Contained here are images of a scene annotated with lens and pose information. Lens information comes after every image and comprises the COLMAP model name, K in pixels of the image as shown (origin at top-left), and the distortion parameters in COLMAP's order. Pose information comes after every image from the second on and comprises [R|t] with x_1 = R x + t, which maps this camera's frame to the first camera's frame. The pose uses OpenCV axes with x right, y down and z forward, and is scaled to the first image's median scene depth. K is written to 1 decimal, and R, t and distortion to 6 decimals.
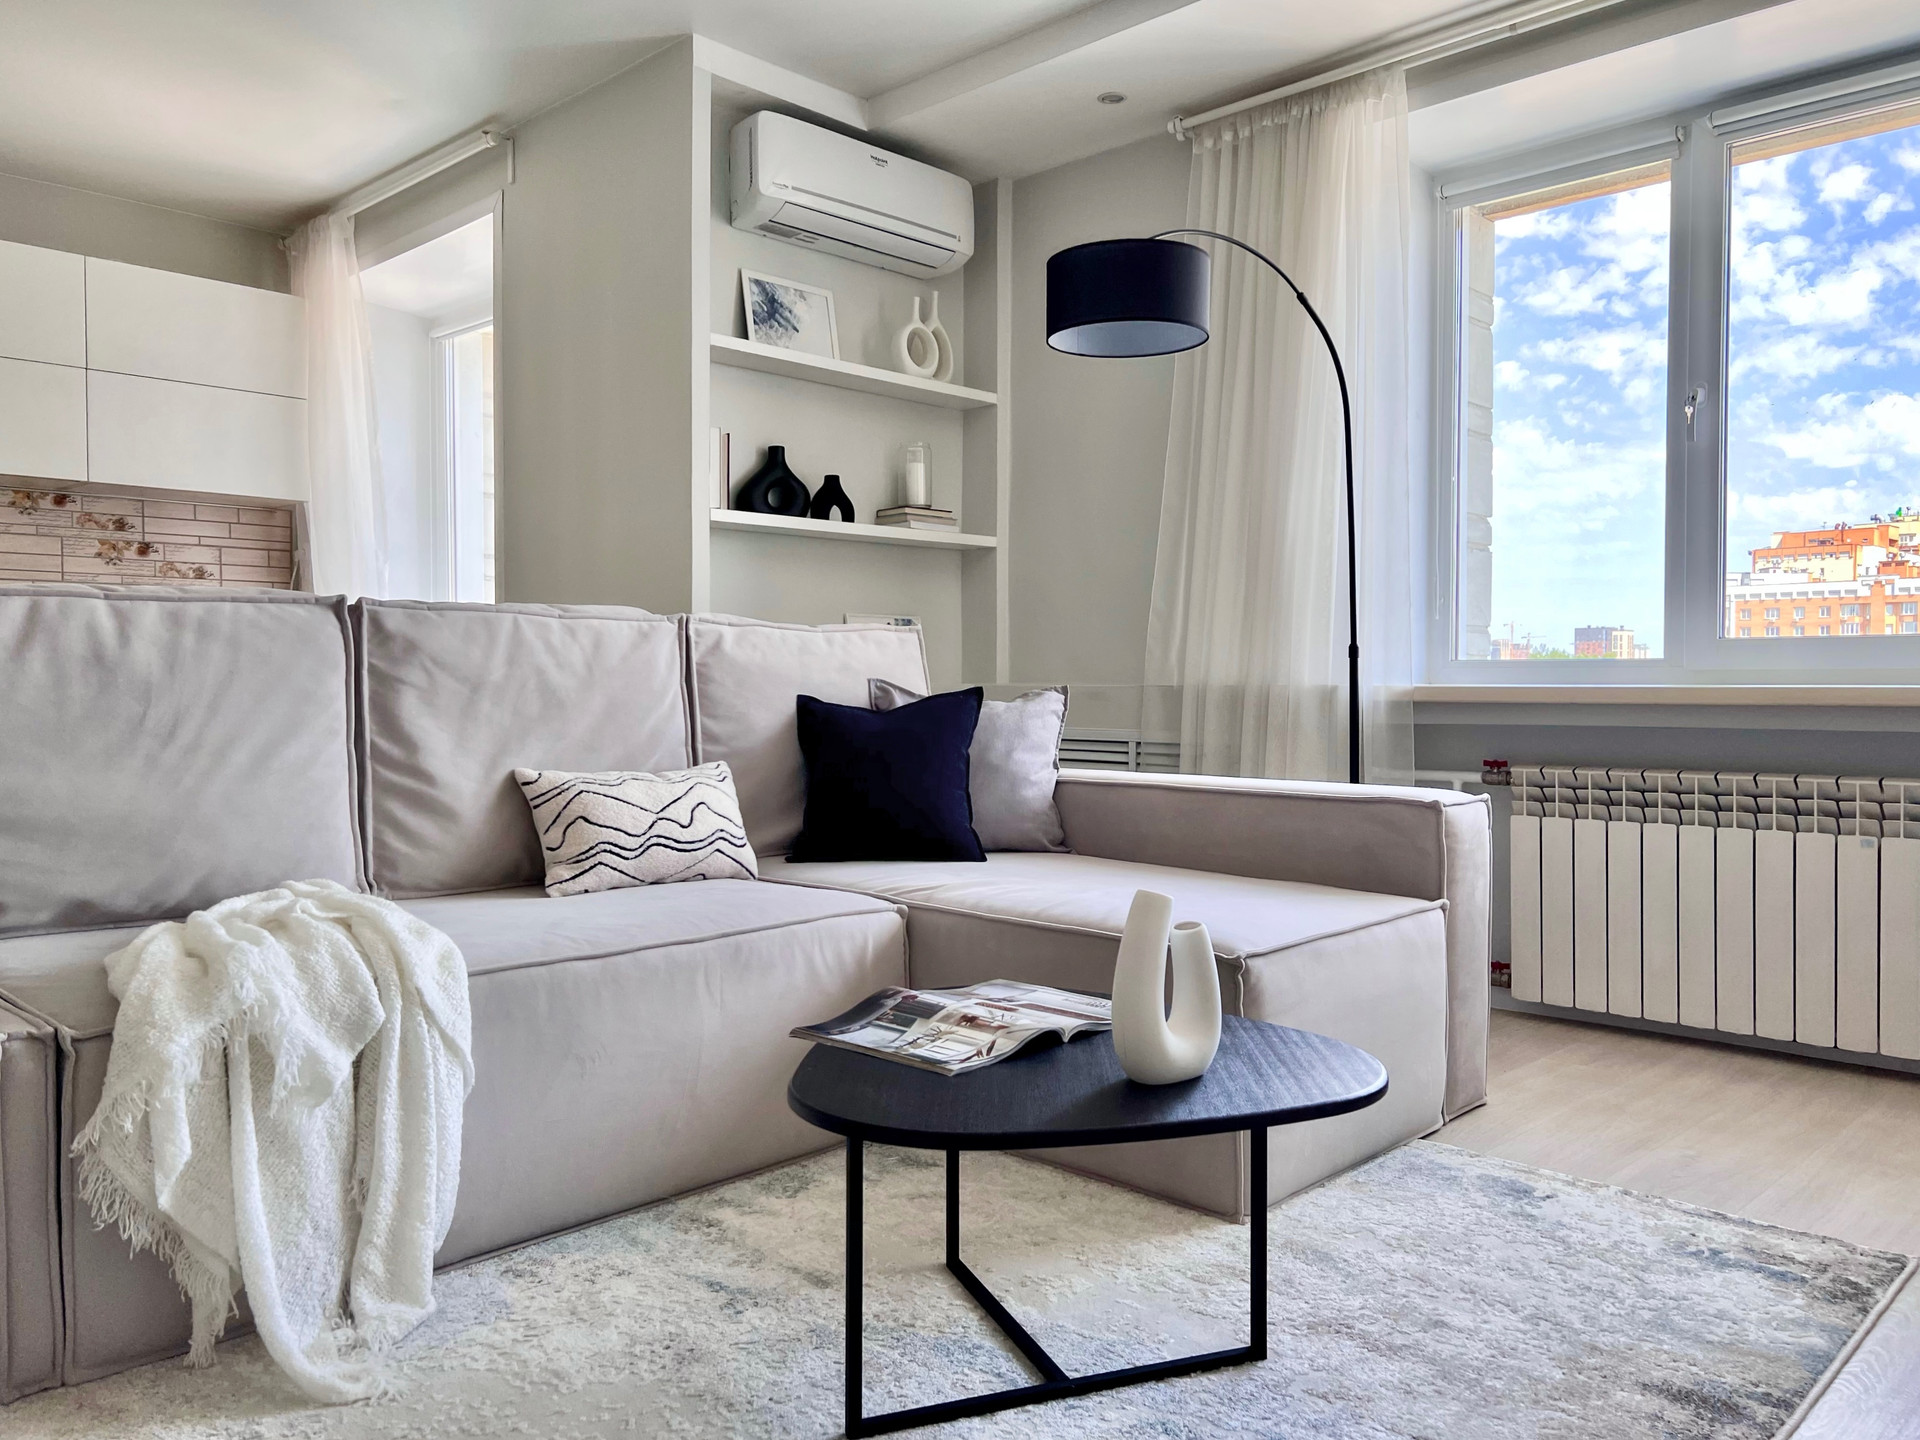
lens RADIAL K [[1447.8, 0, 957.3], [0, 1447.8, 711.7], [0, 0, 1]] dist [0.039878, -0.040272]
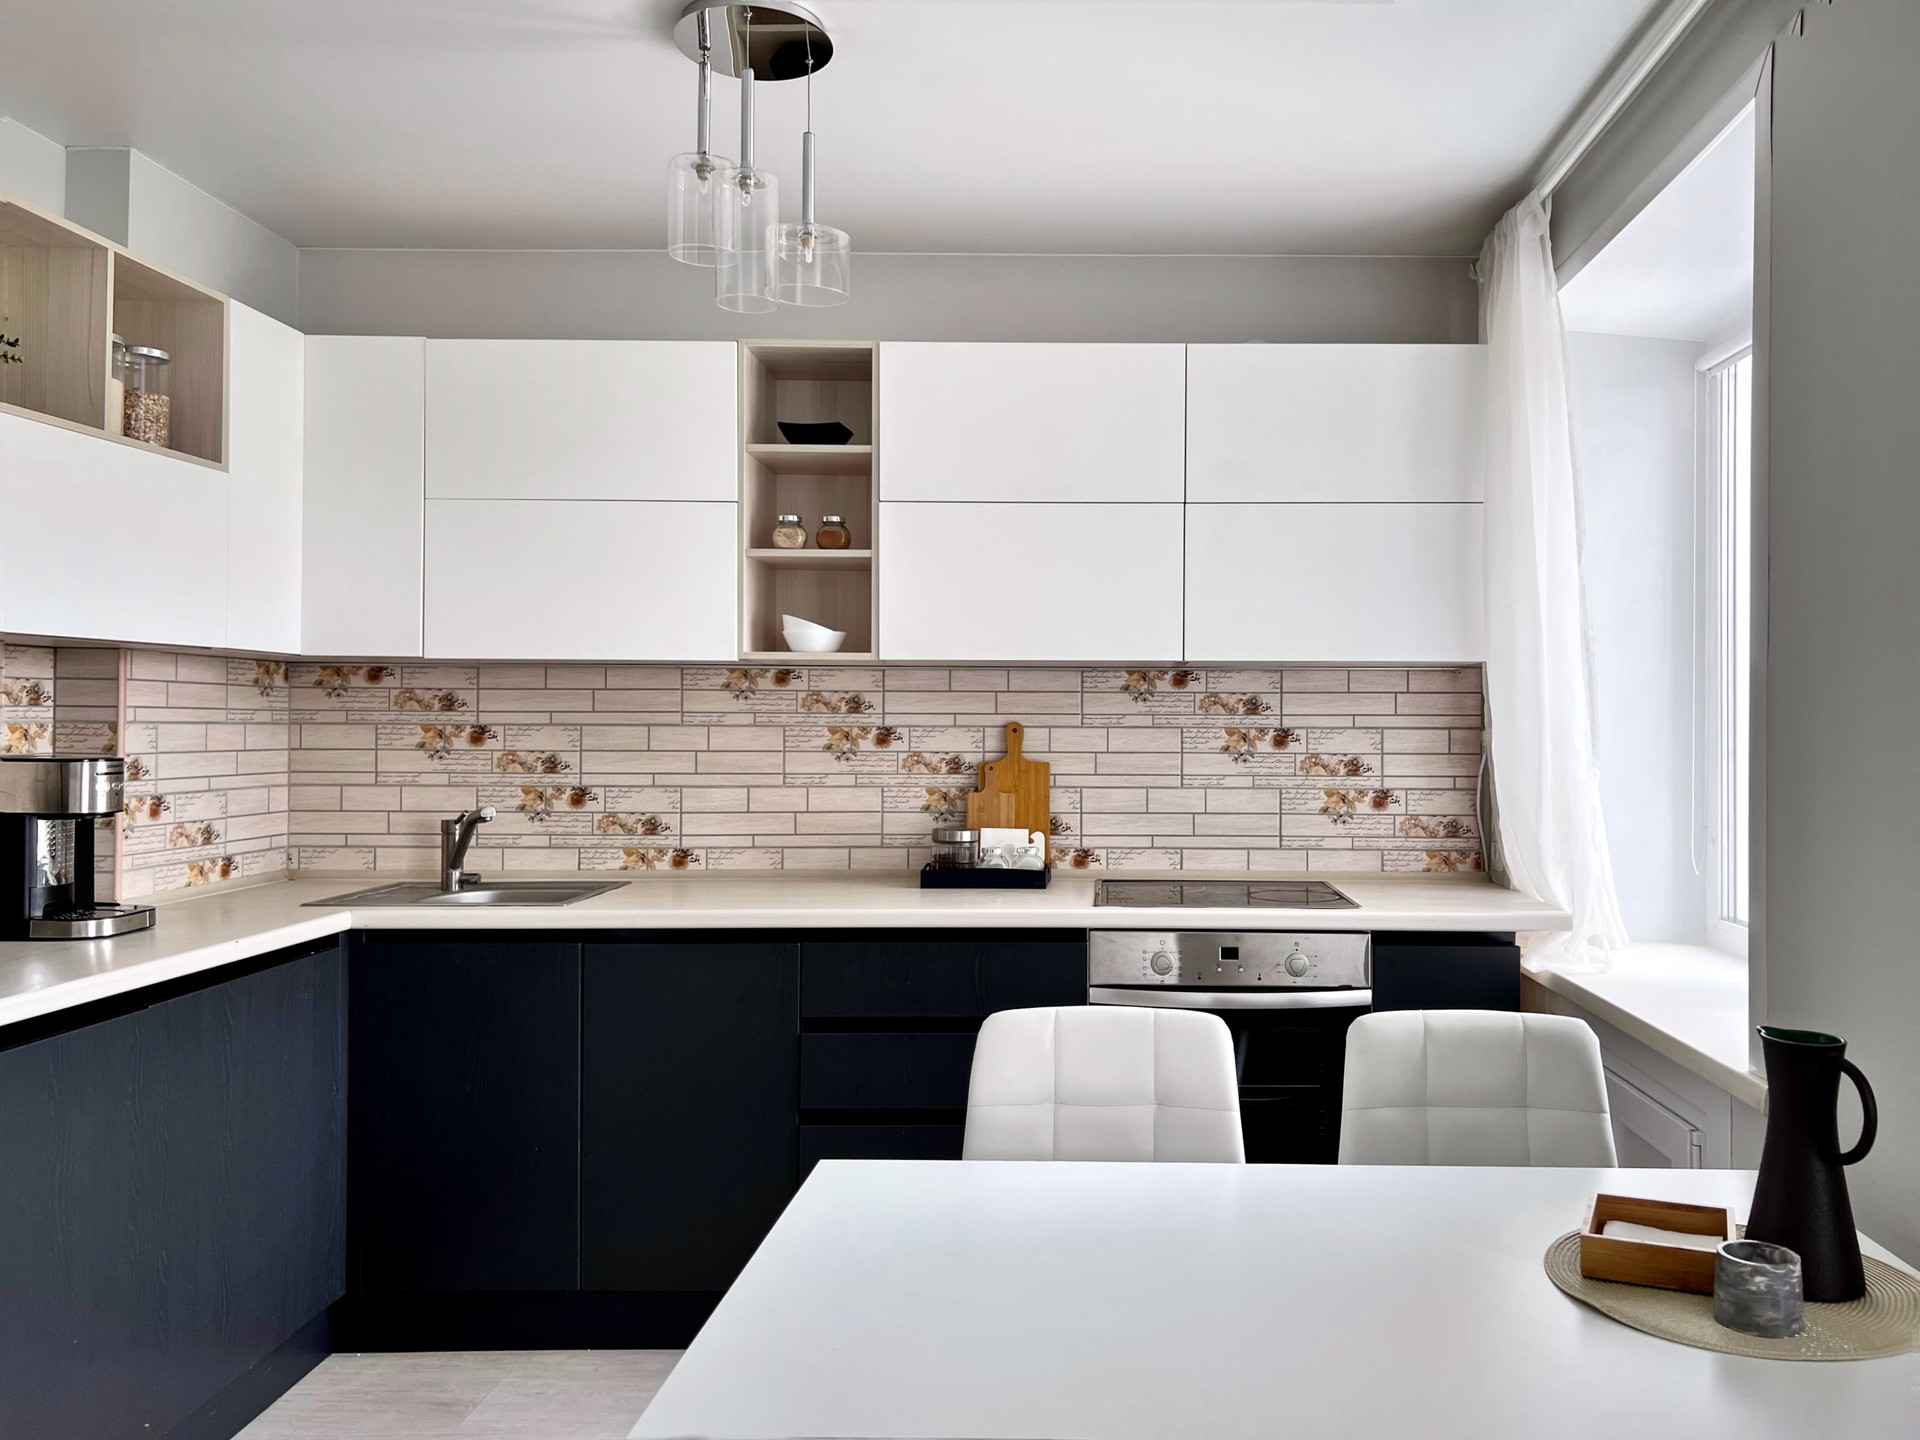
lens RADIAL K [[1447.8, 0, 1039.1], [0, 1447.8, 719.6], [0, 0, 1]] dist [0.039878, -0.040272]
pose [[0.685906, 0.005121, -0.727673, -0.178504], [-0.016277, 0.999833, -0.008306, -0.165225], [0.727508, 0.017541, 0.685874, 0.625405]]
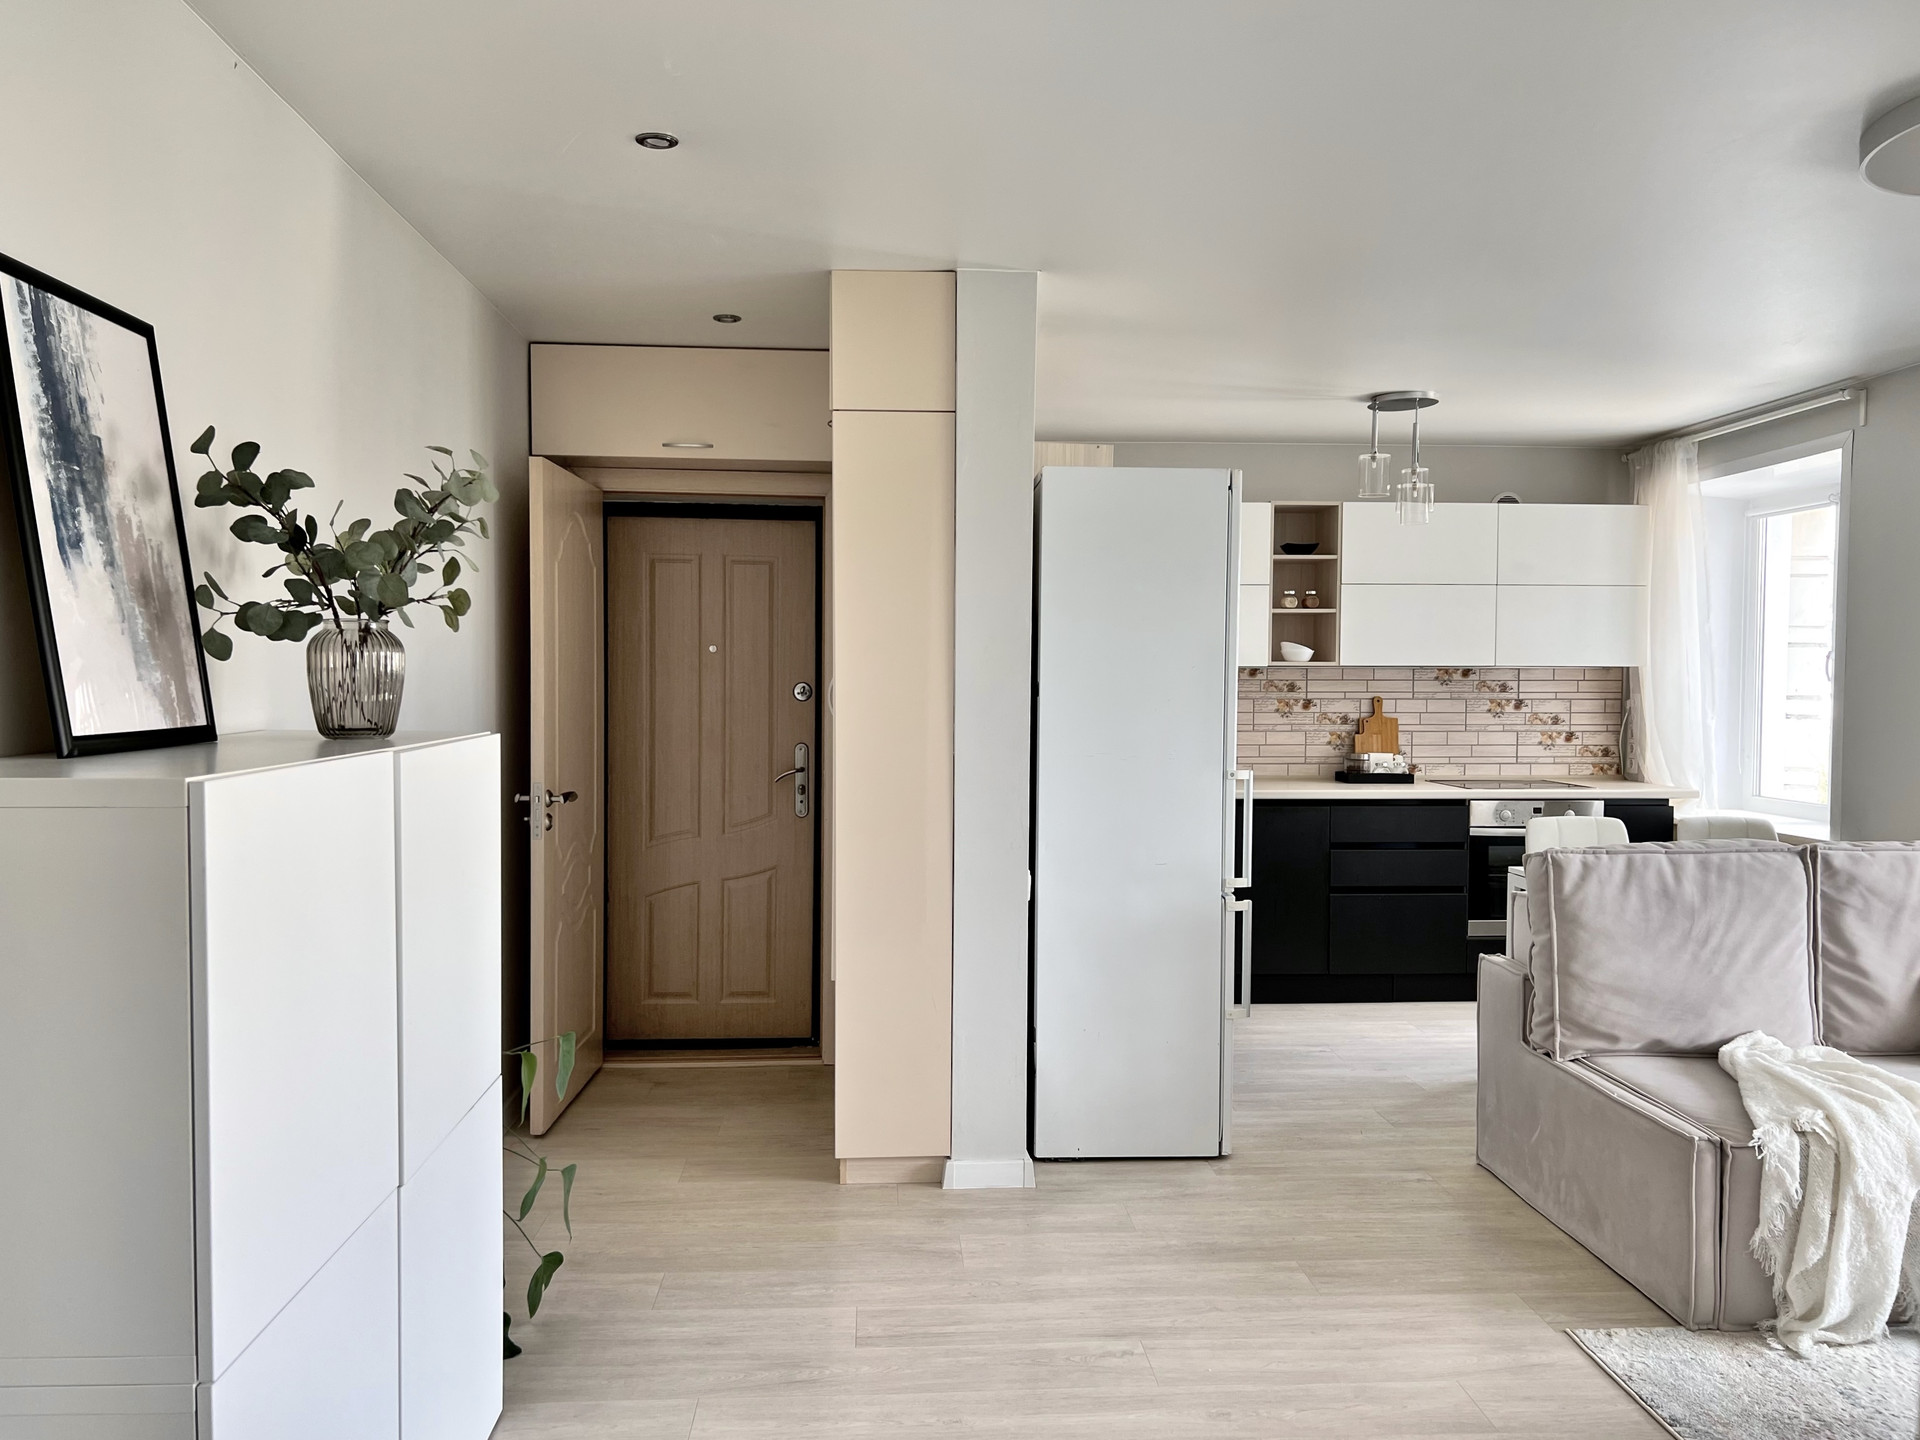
lens RADIAL K [[1447.8, 0, 953.0], [0, 1447.8, 738.5], [0, 0, 1]] dist [0.039878, -0.040272]
pose [[0.736474, 0.030644, -0.675771, -0.046519], [-0.014522, 0.999459, 0.029495, -0.164758], [0.676310, -0.011908, 0.736521, -0.505824]]
